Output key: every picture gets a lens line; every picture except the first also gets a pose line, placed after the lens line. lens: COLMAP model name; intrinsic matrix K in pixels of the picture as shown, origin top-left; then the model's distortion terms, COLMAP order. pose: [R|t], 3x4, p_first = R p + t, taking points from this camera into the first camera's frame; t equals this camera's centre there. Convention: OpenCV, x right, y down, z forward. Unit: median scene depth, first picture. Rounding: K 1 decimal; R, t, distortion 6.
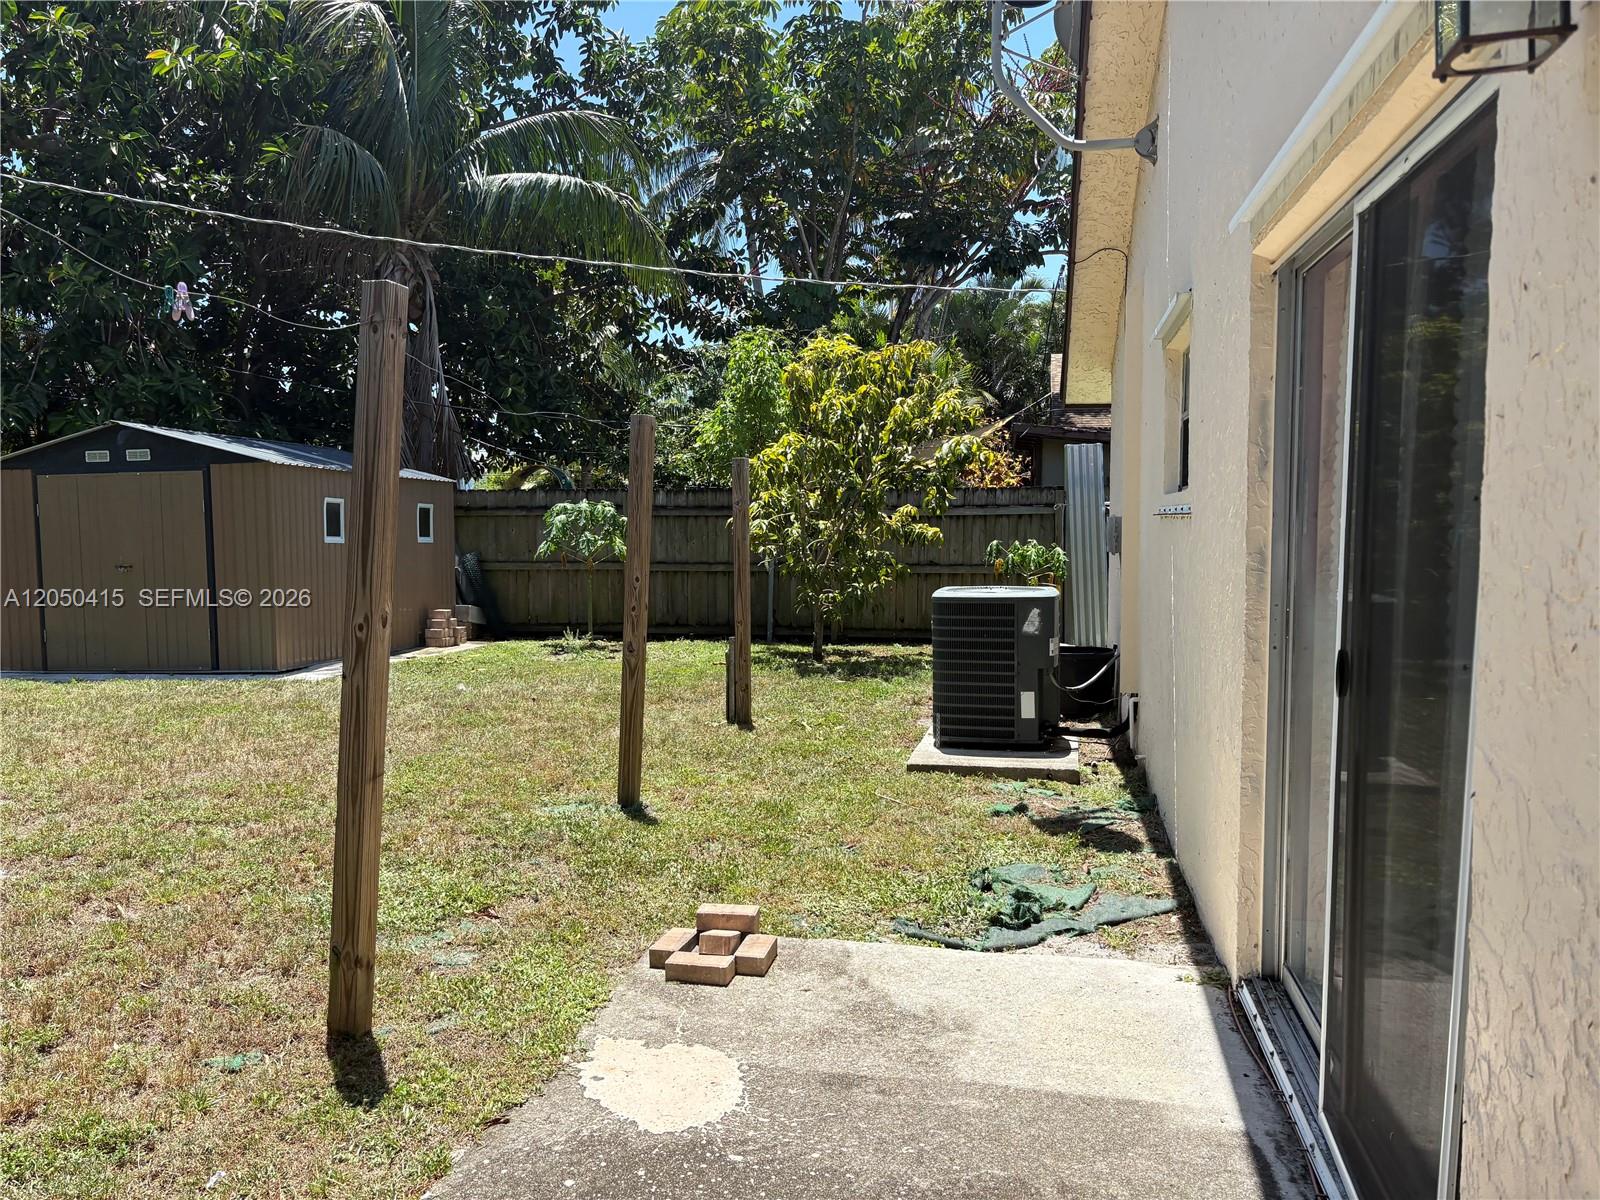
lens RADIAL K [[1196.1, 0, 800.0], [0, 1196.1, 600.0], [0, 0, 1]] dist [-0.005148, -0.004531]
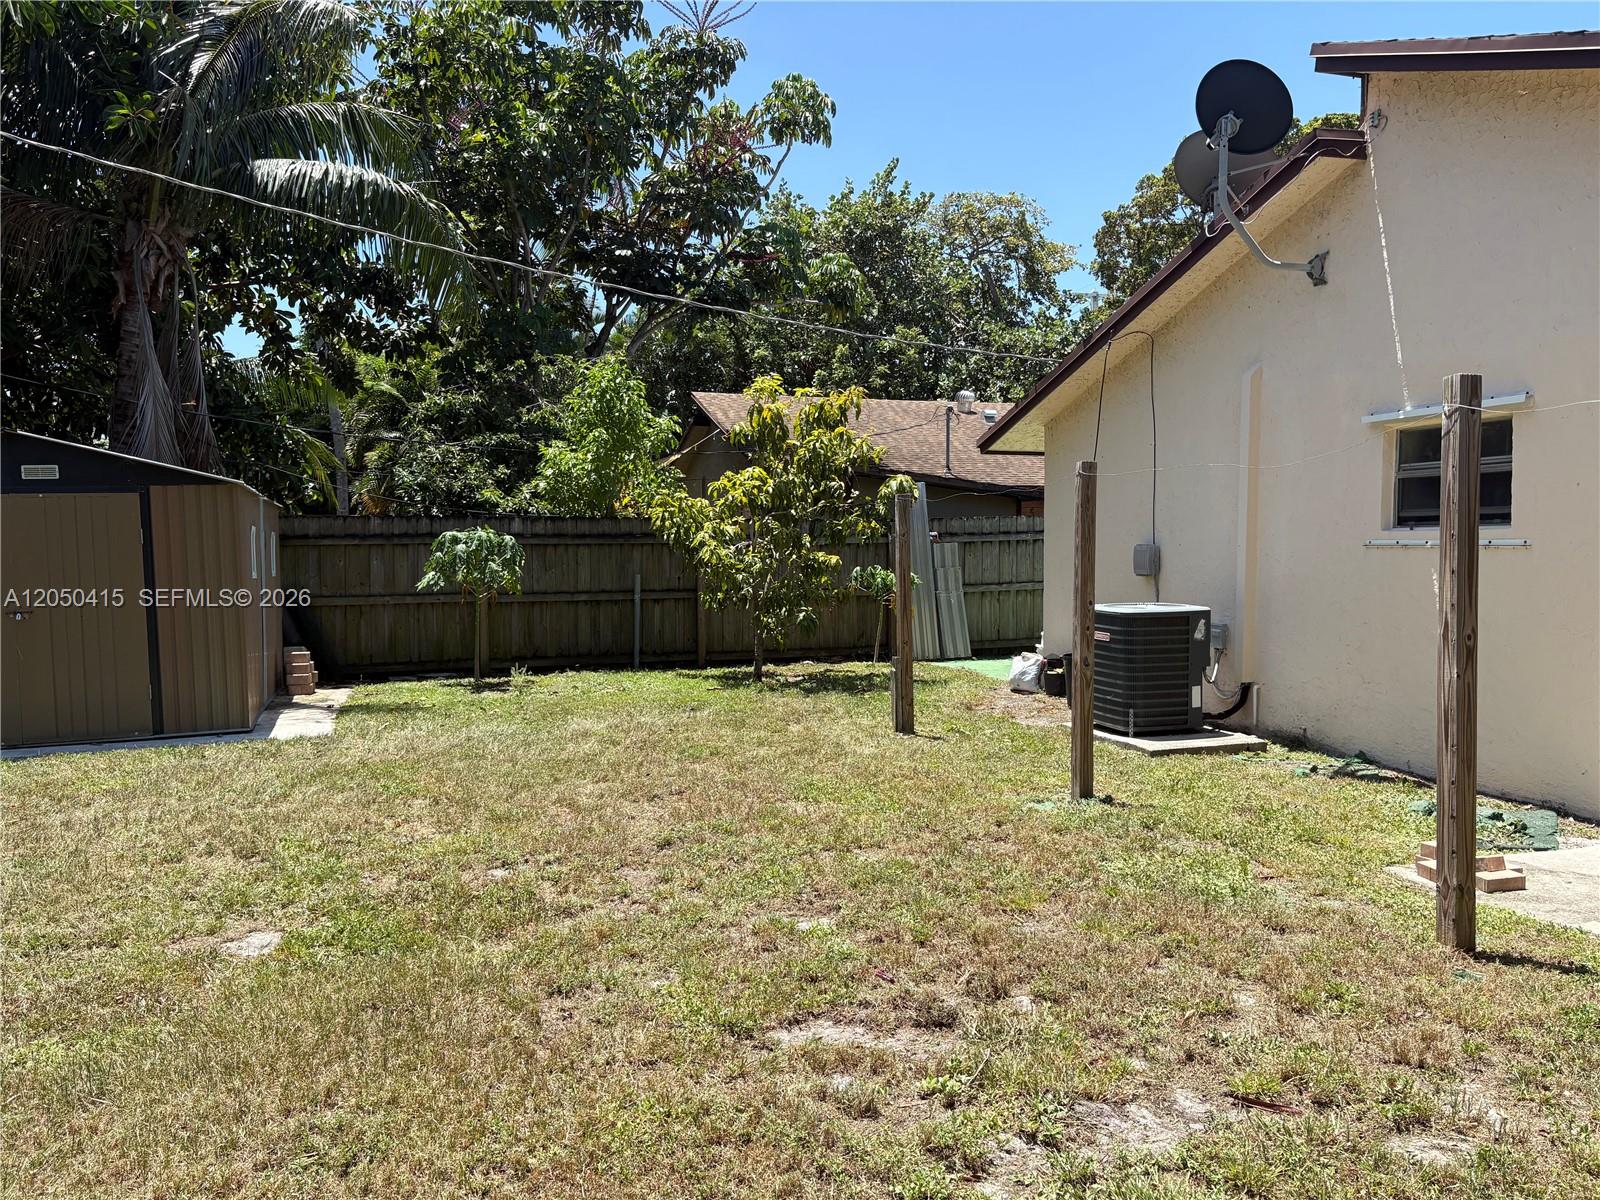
lens RADIAL K [[1215.8, 0, 800.0], [0, 1215.8, 600.0], [0, 0, 1]] dist [0.012844, 0.002962]
pose [[0.882098, -0.026040, 0.470346, -0.382972], [0.035526, 0.999305, -0.011302, -0.006838], [-0.469724, 0.026679, 0.882410, 0.033545]]
